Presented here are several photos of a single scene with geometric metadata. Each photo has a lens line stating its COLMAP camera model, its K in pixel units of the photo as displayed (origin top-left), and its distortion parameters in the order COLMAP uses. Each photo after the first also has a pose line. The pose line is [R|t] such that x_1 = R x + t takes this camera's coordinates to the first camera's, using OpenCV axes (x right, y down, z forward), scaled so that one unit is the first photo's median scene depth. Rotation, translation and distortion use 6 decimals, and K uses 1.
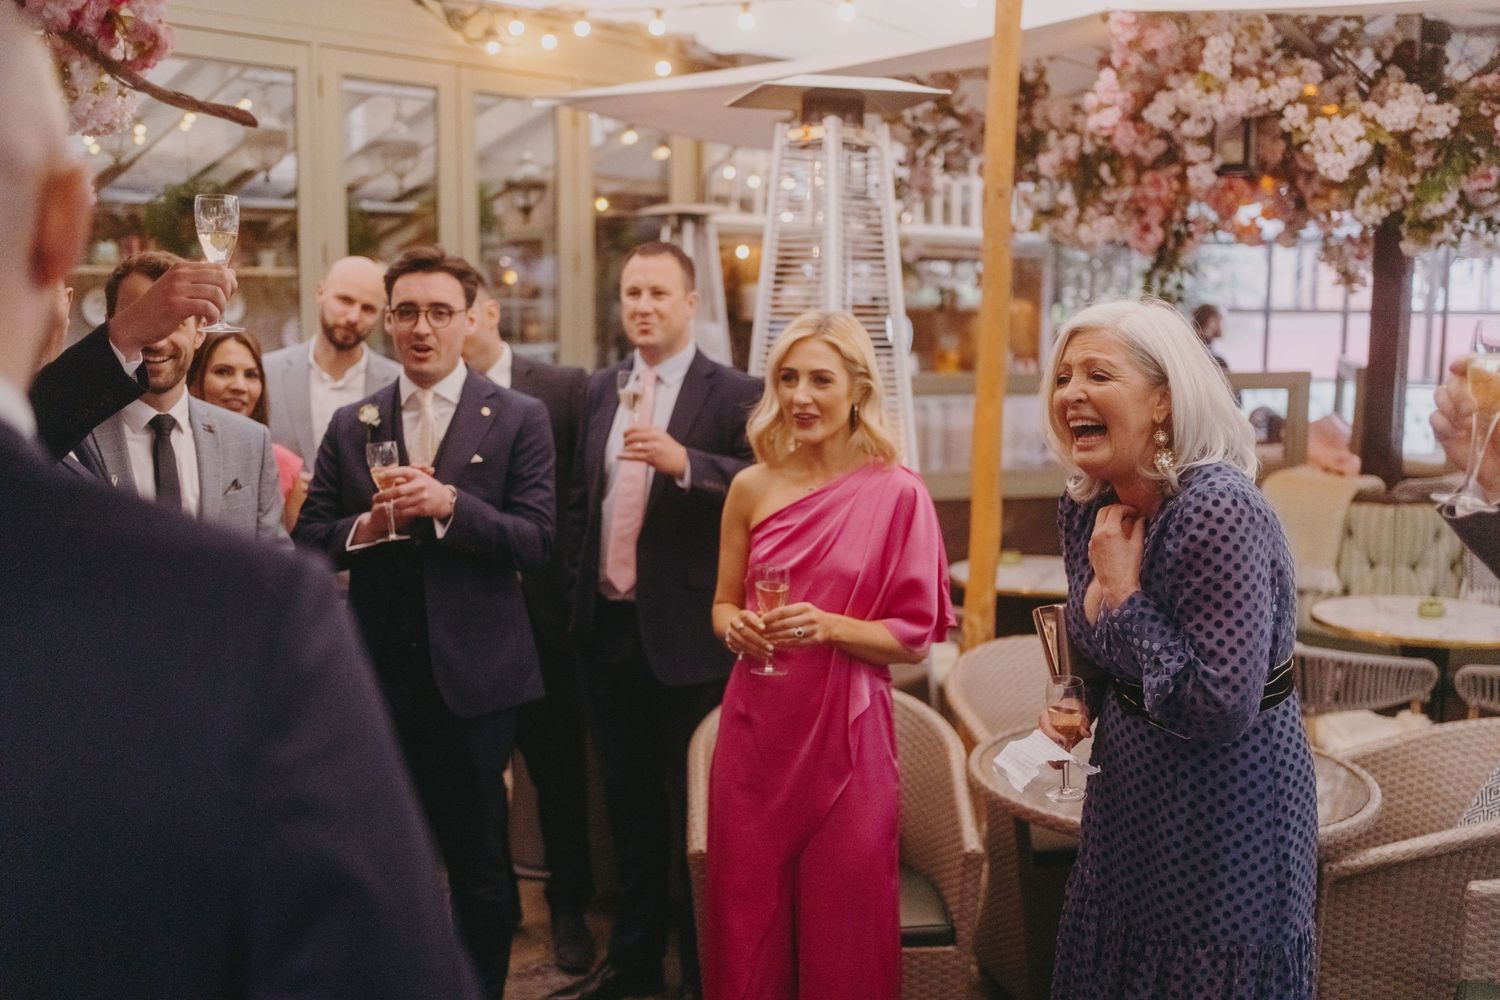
lens RADIAL K [[1541.9, 0, 750.0], [0, 1541.9, 500.0], [0, 0, 1]] dist [0.008957, 0.011934]
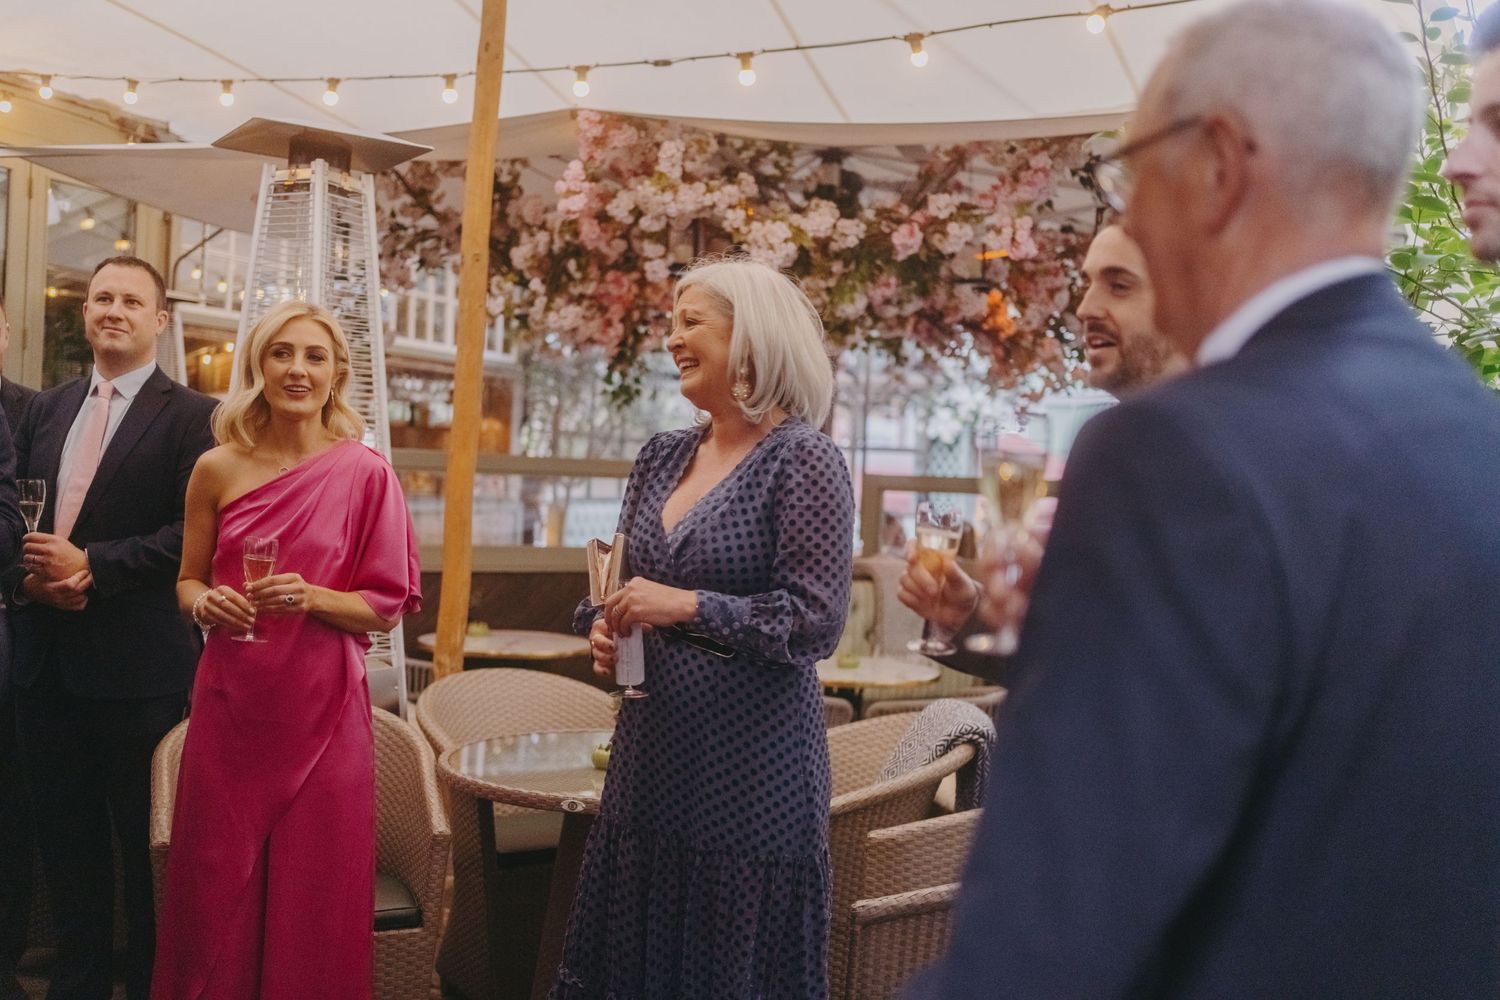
lens RADIAL K [[1541.9, 0, 750.0], [0, 1541.9, 500.0], [0, 0, 1]] dist [0.008957, 0.011934]
pose [[0.941762, 0.035318, 0.334419, -0.011455], [-0.001297, 0.994844, -0.101413, 0.071076], [-0.336277, 0.095073, 0.936952, -0.052996]]
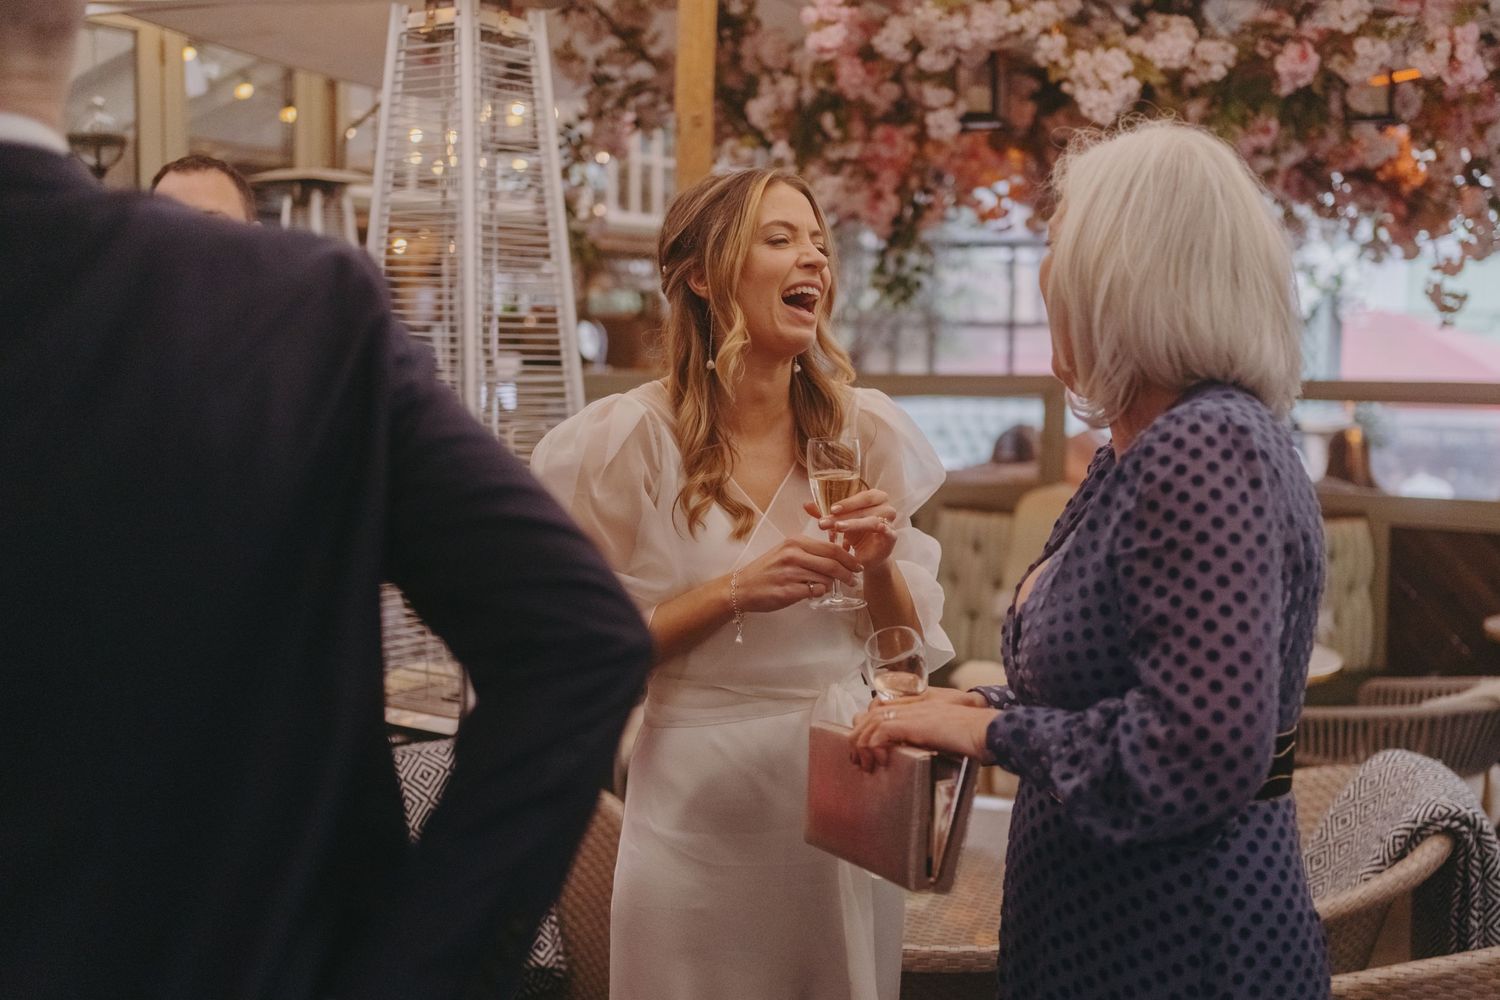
lens RADIAL K [[1757.4, 0, 857.6], [0, 1757.4, 497.3], [0, 0, 1]] dist [0.003158, 0.004800]
pose [[0.971658, -0.010950, 0.236139, 0.026784], [0.018960, 0.999318, -0.031679, 0.017719], [-0.235631, 0.035259, 0.971203, 0.115949]]
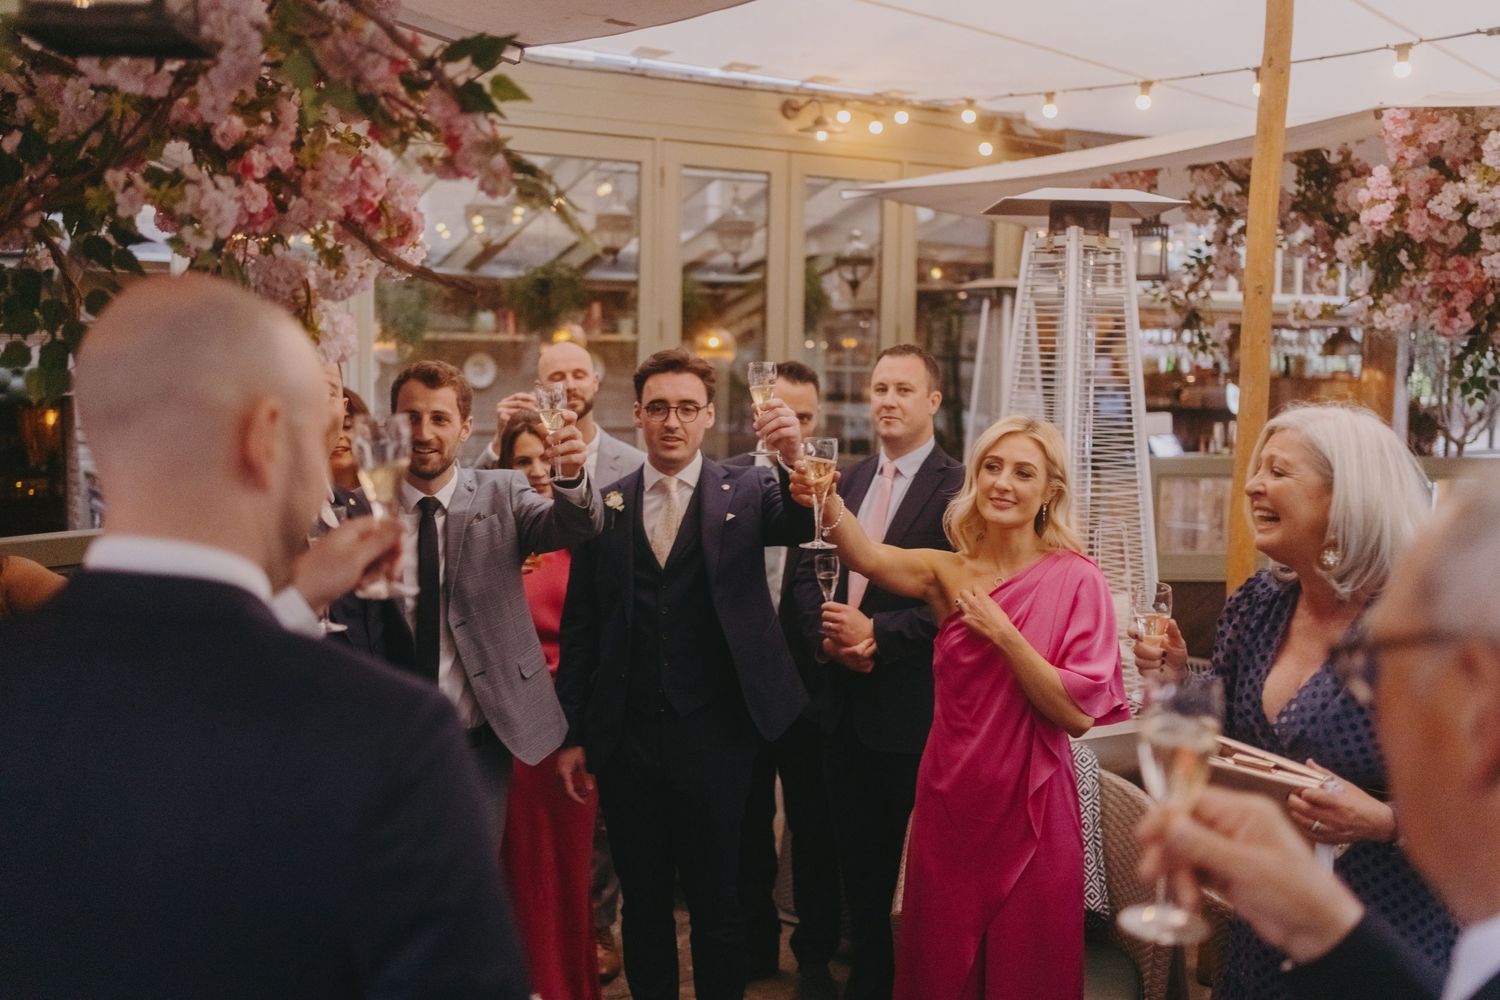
lens RADIAL K [[1541.9, 0, 750.0], [0, 1541.9, 500.0], [0, 0, 1]] dist [0.008957, 0.011934]
pose [[0.970720, 0.029529, -0.238393, 0.075219], [-0.036811, 0.998980, -0.026151, -0.019675], [0.237377, 0.034161, 0.970817, -0.057936]]
